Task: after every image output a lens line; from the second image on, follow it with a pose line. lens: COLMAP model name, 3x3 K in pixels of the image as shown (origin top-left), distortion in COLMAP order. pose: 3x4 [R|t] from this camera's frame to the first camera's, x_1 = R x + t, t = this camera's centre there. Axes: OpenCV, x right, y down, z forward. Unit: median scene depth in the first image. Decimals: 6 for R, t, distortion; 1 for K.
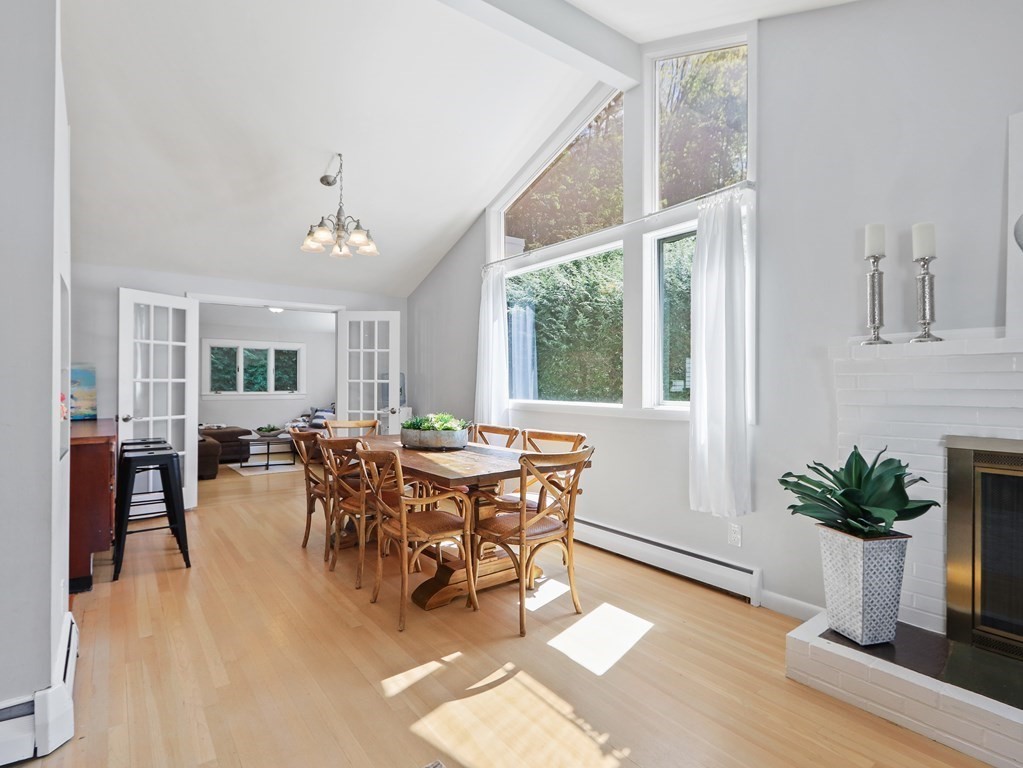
lens RADIAL K [[534.6, 0, 511.5], [0, 534.6, 384.0], [0, 0, 1]] dist [-0.001910, 0.000247]
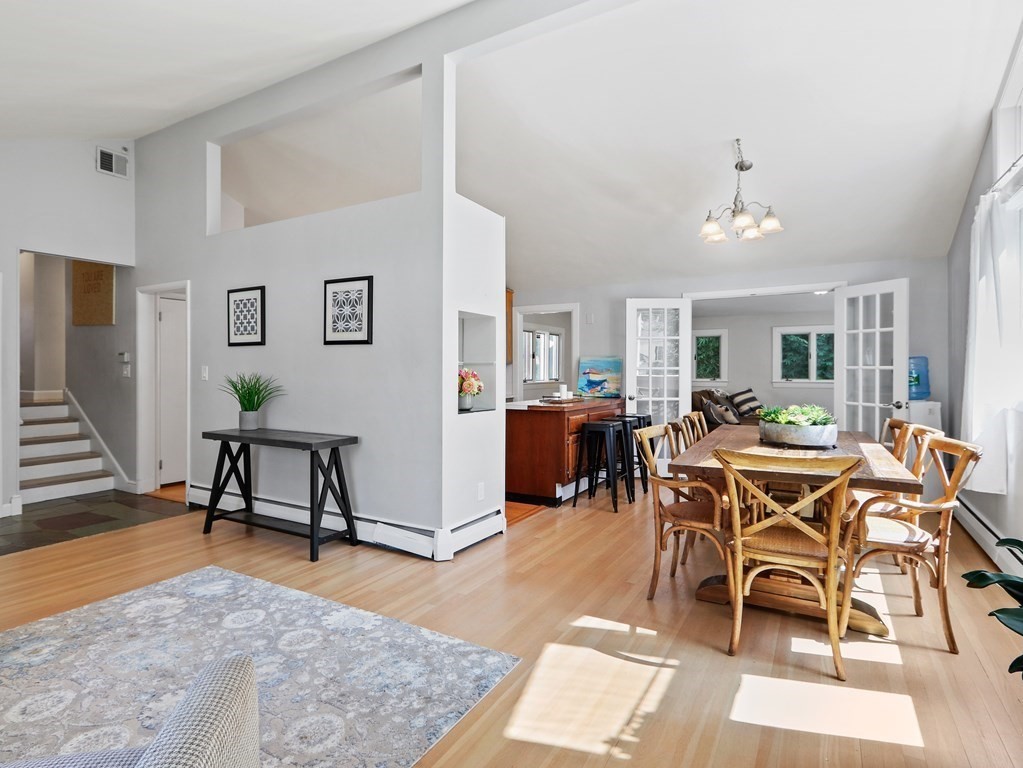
lens RADIAL K [[556.5, 0, 476.4], [0, 556.5, 370.1], [0, 0, 1]] dist [0.001740, 0.000638]
pose [[0.354013, -0.003265, -0.935235, 0.327346], [0.000198, 0.999994, -0.003416, 0.001390], [0.935240, 0.001024, 0.354012, 0.125165]]
